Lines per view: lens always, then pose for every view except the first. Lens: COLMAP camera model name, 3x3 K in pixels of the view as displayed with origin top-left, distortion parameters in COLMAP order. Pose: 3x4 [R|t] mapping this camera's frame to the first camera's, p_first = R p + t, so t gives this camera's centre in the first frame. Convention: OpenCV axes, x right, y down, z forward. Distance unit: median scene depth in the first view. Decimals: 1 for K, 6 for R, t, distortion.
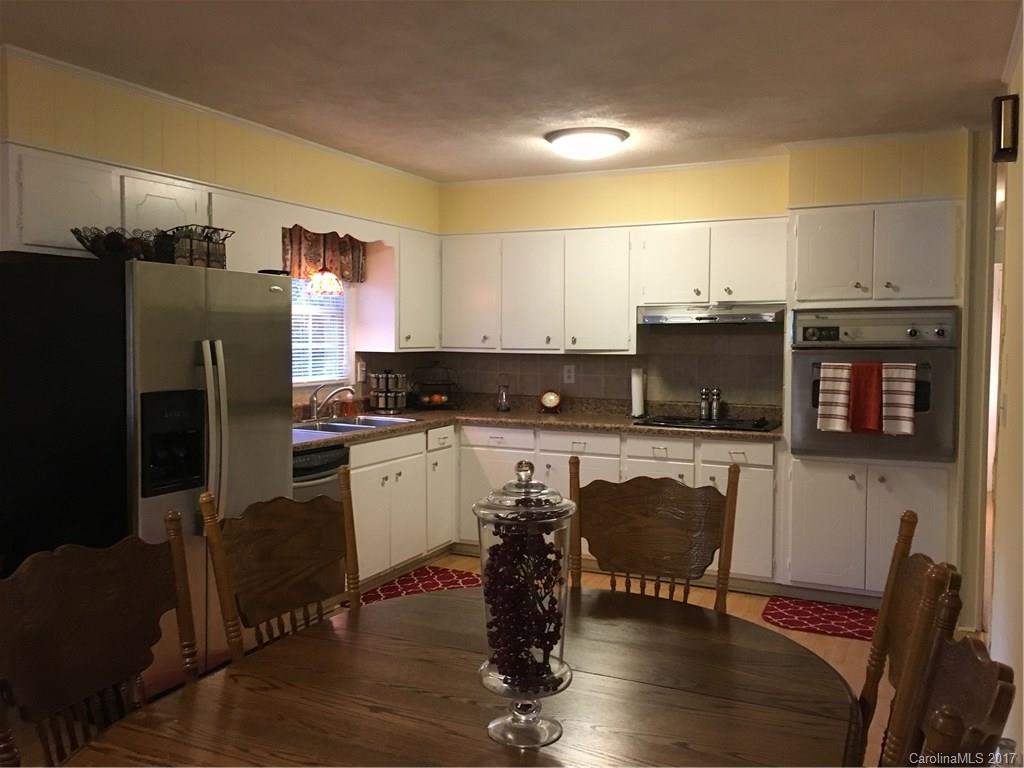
lens RADIAL K [[864.2, 0, 515.5], [0, 864.2, 387.4], [0, 0, 1]] dist [0.039411, -0.038781]
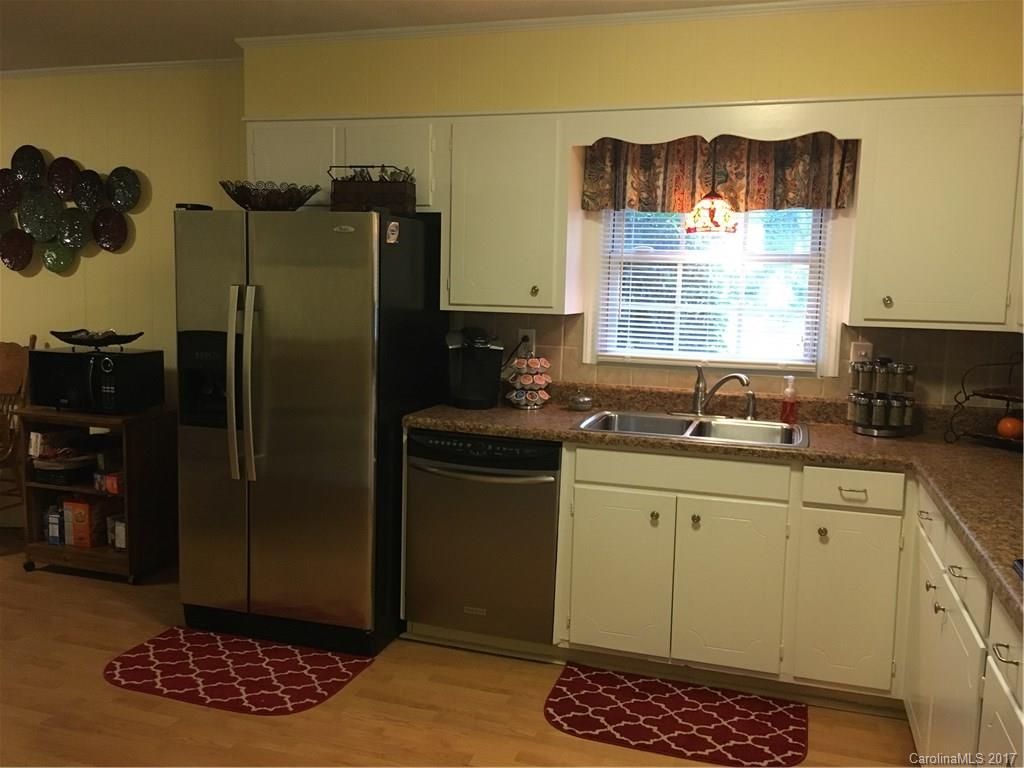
lens RADIAL K [[864.2, 0, 514.8], [0, 864.2, 387.1], [0, 0, 1]] dist [0.039411, -0.038781]
pose [[0.138773, 0.109769, -0.984222, 0.433564], [-0.087969, 0.991276, 0.098153, -0.040978], [0.986409, 0.072960, 0.147219, 0.758608]]
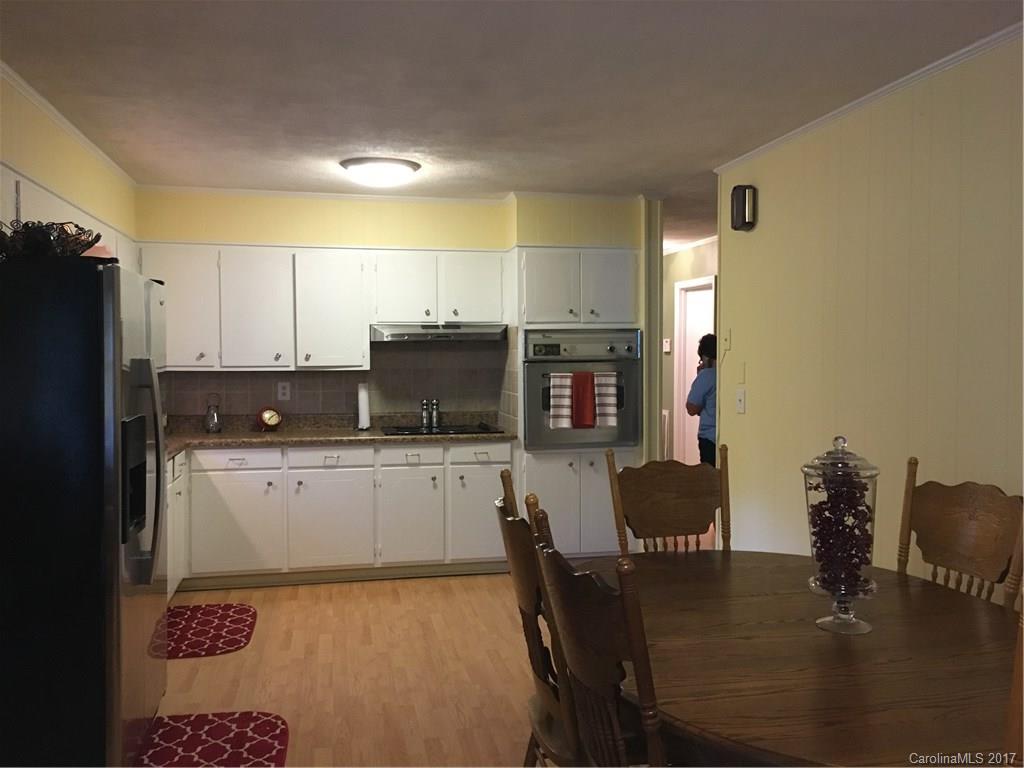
lens RADIAL K [[864.2, 0, 511.9], [0, 864.2, 381.2], [0, 0, 1]] dist [0.039411, -0.038781]
pose [[0.795157, -0.025548, 0.605866, -0.387182], [0.042018, 0.999032, -0.013019, -0.003260], [-0.604947, 0.035810, 0.795460, 0.052816]]
